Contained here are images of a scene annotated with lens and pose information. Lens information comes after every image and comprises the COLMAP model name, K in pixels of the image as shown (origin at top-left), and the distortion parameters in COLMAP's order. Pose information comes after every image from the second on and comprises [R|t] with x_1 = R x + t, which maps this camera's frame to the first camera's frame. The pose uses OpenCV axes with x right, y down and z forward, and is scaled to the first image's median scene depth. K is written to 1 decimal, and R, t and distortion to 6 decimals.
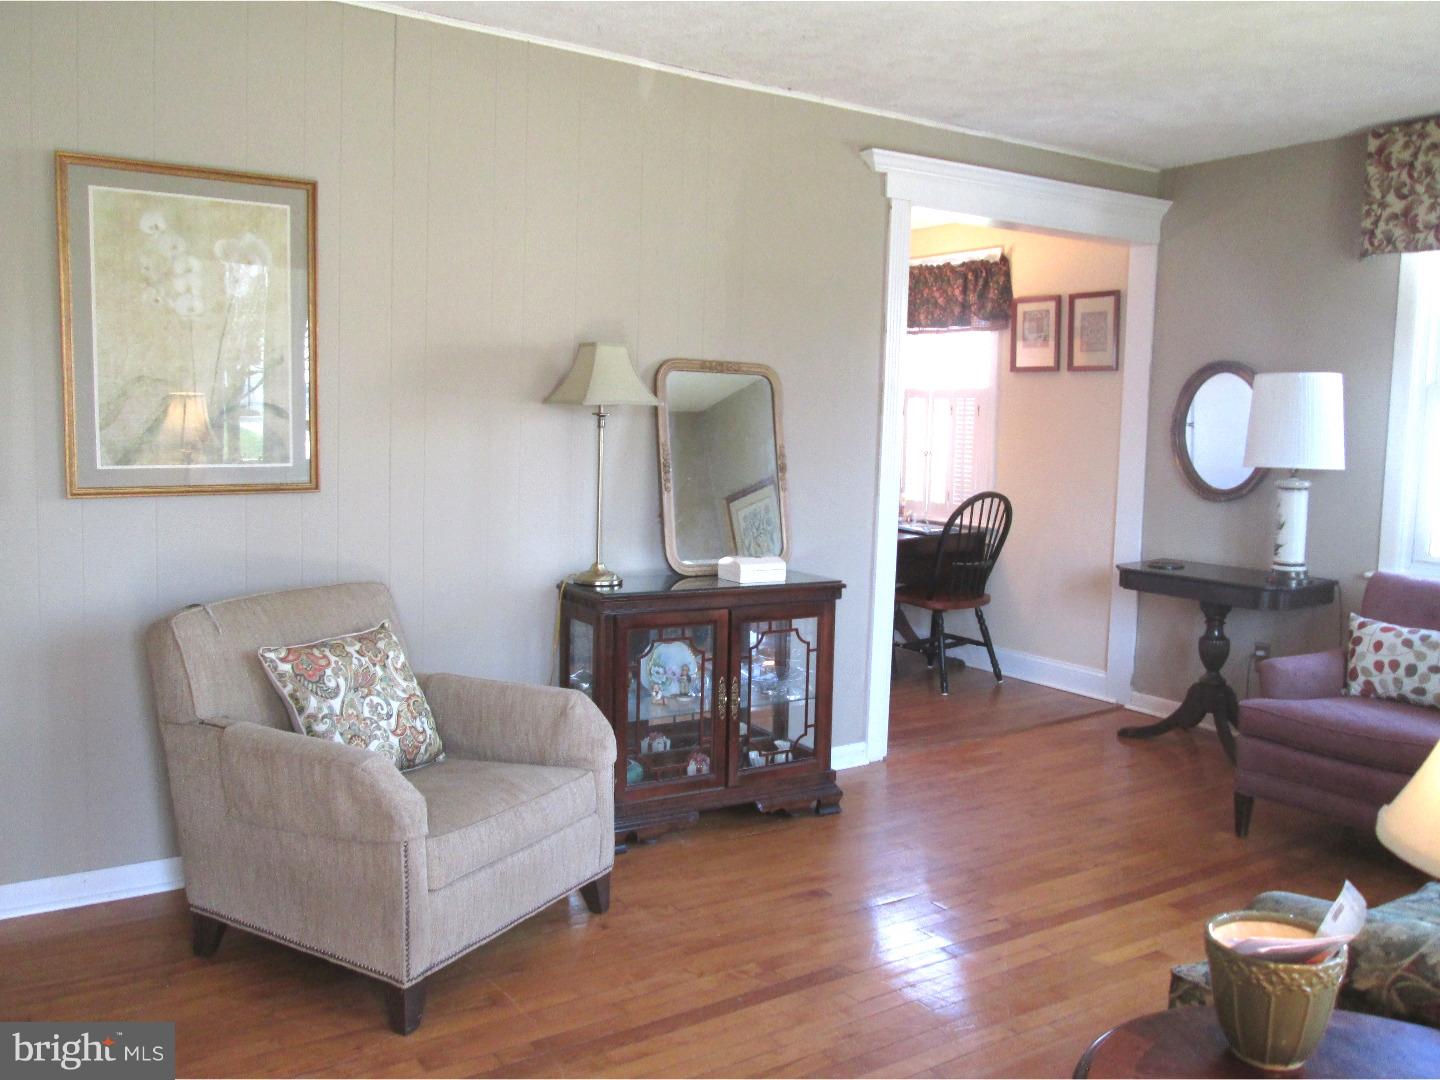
lens RADIAL K [[1199.6, 0, 720.0], [0, 1199.6, 540.0], [0, 0, 1]] dist [-0.042422, 0.016176]
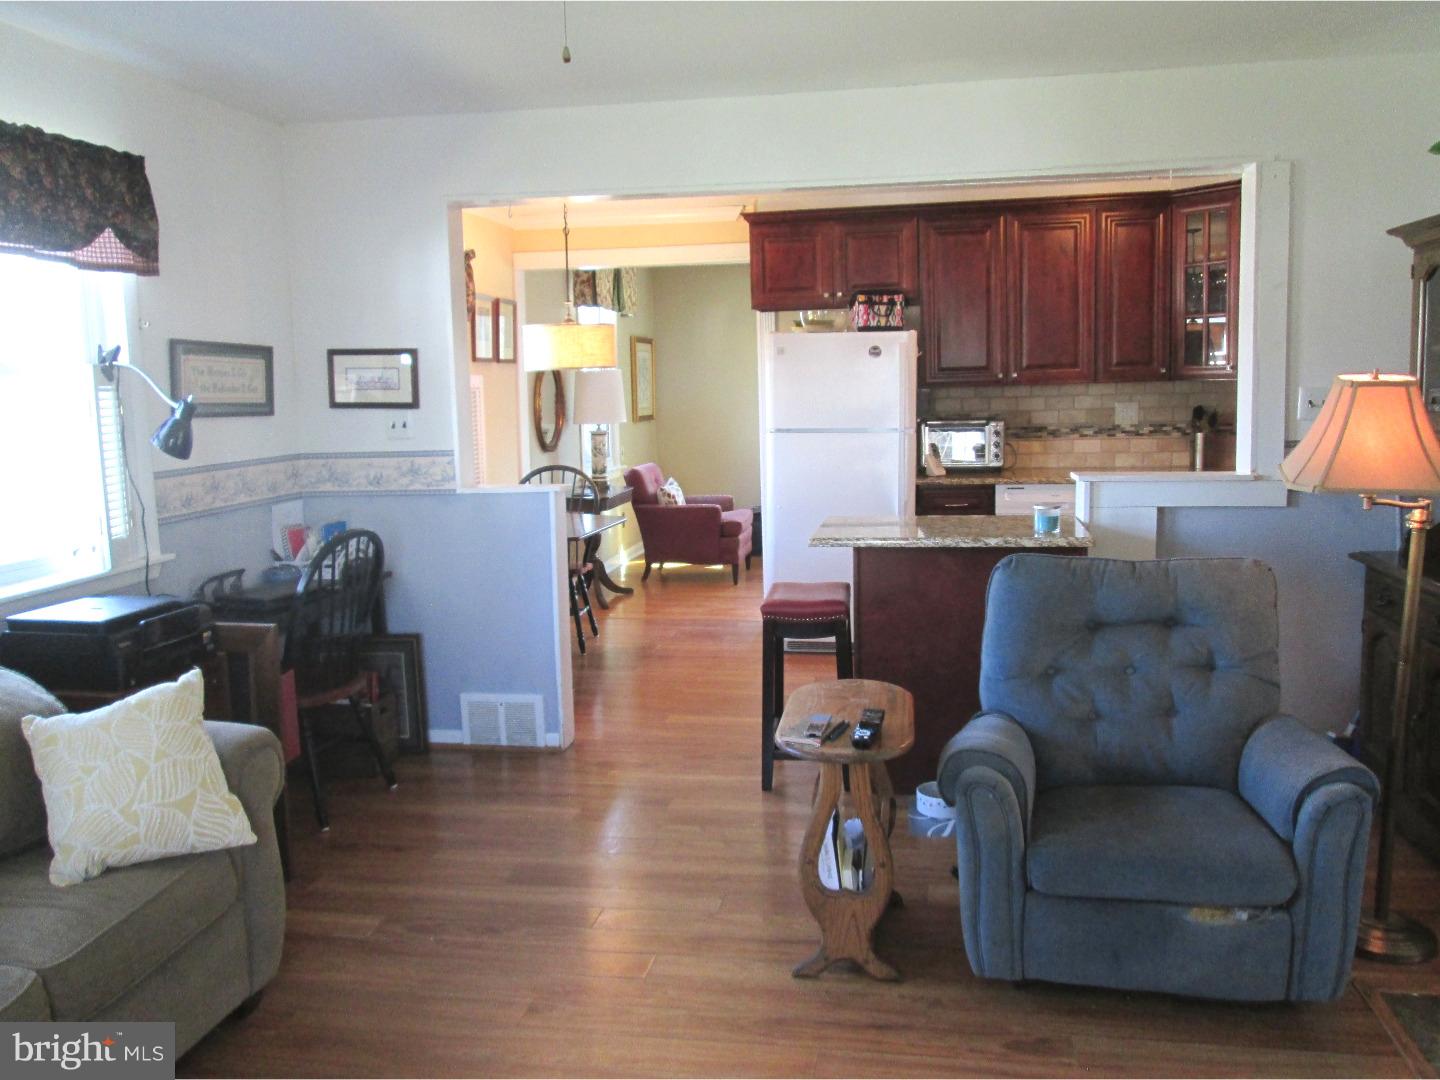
lens RADIAL K [[1185.5, 0, 720.0], [0, 1185.5, 540.0], [0, 0, 1]] dist [-0.043734, -0.004898]
pose [[-0.740141, -0.097519, 0.665343, -0.753436], [0.084704, 0.968028, 0.236110, -0.256745], [-0.667095, 0.231112, -0.708217, 1.933513]]
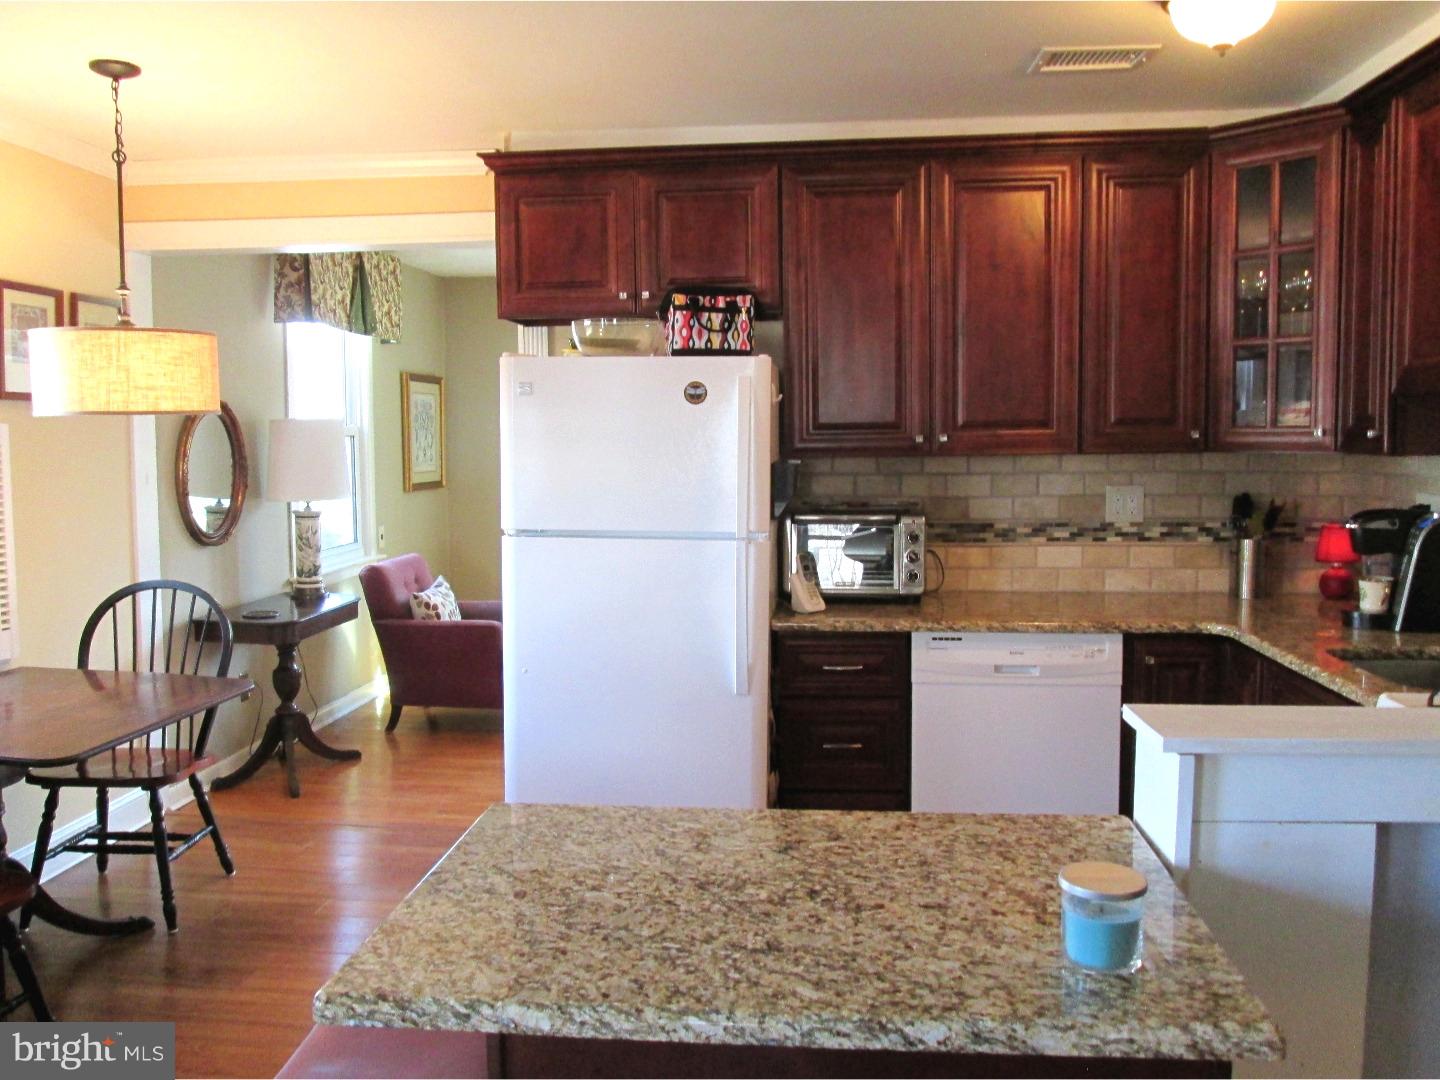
lens RADIAL K [[1185.5, 0, 720.0], [0, 1185.5, 540.0], [0, 0, 1]] dist [-0.043734, -0.004898]
pose [[-0.790046, -0.076573, 0.608247, -0.478896], [0.058844, 0.978115, 0.199568, -0.197302], [-0.610218, 0.193460, -0.768250, 1.462960]]
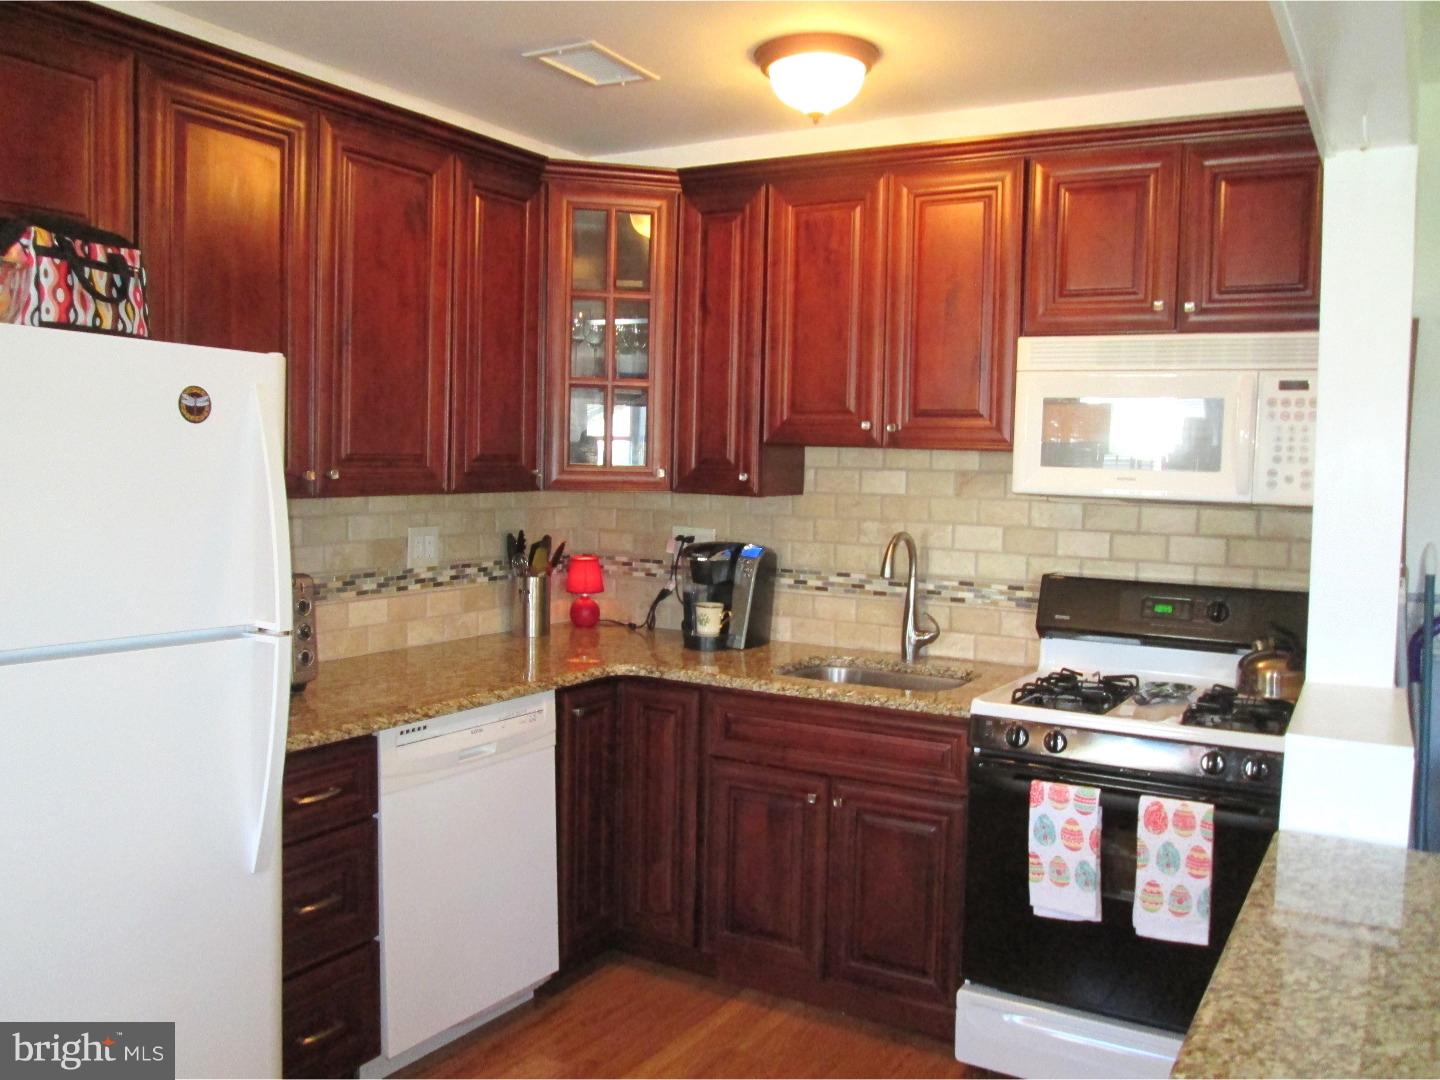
lens RADIAL K [[1199.6, 0, 720.0], [0, 1199.6, 540.0], [0, 0, 1]] dist [-0.042422, 0.016176]
pose [[-0.888792, -0.016942, -0.457997, -0.050153], [-0.101139, 0.981931, 0.159948, -0.184648], [0.447011, 0.188482, -0.874446, 1.394587]]
